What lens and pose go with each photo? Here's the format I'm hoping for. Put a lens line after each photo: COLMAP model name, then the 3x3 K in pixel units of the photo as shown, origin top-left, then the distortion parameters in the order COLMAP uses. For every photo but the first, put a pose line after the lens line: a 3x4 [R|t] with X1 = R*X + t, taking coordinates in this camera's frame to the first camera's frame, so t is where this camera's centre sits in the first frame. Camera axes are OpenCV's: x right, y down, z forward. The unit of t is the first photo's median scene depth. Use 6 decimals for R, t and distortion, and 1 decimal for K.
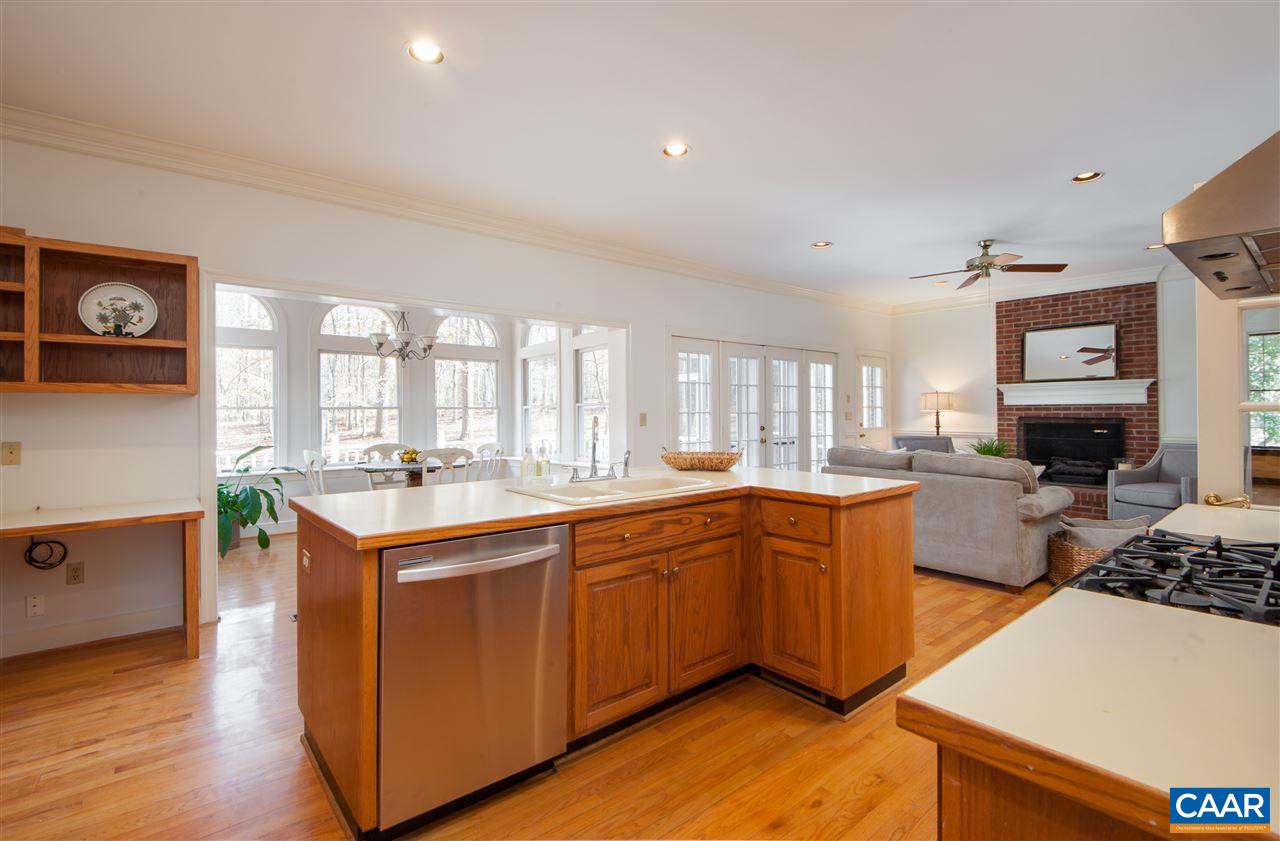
lens RADIAL K [[585.1, 0, 640.8], [0, 585.1, 415.4], [0, 0, 1]] dist [-0.000789, 0.000058]
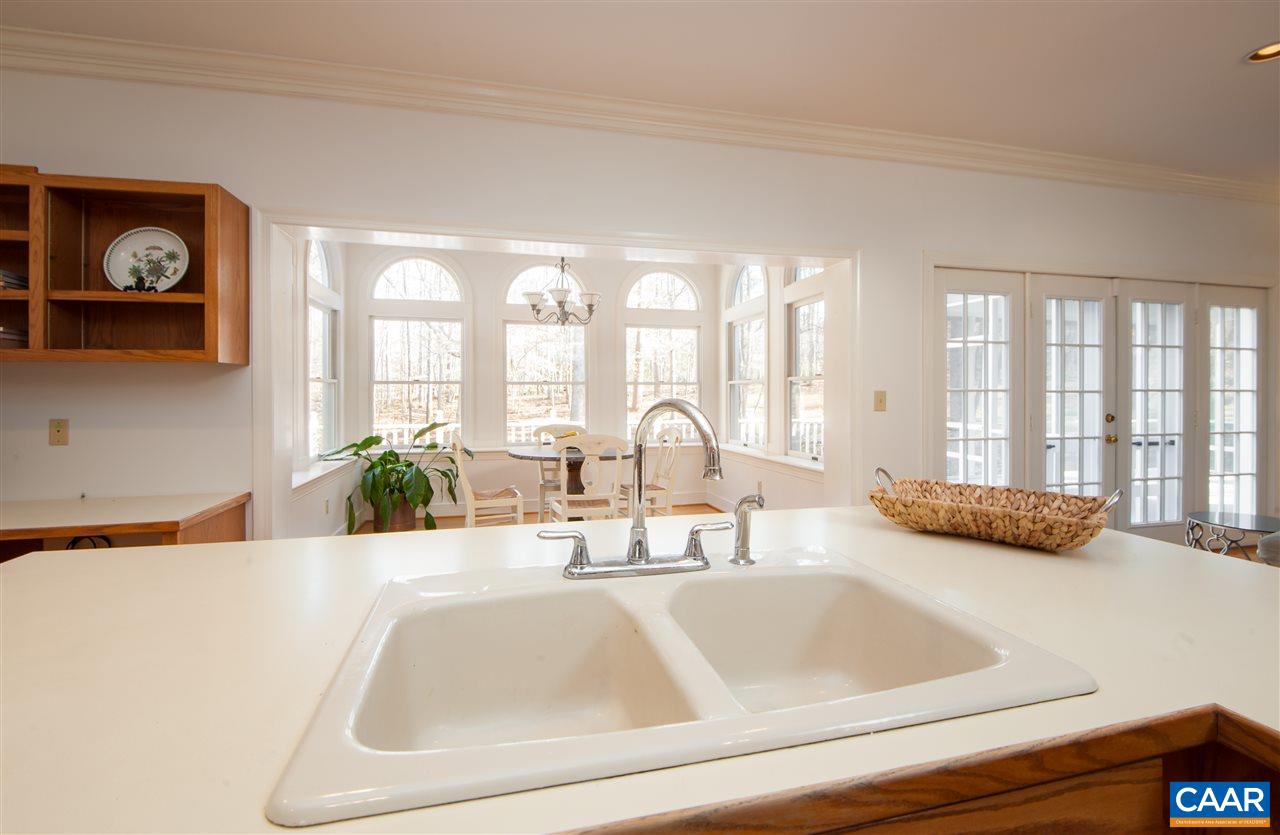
lens RADIAL K [[578.5, 0, 623.5], [0, 578.5, 393.2], [0, 0, 1]] dist [-0.002332, -0.001818]
pose [[0.894392, 0.008757, -0.447199, 0.045410], [-0.007778, 0.999962, 0.004025, -0.002389], [0.447217, -0.000121, 0.894426, 0.410755]]
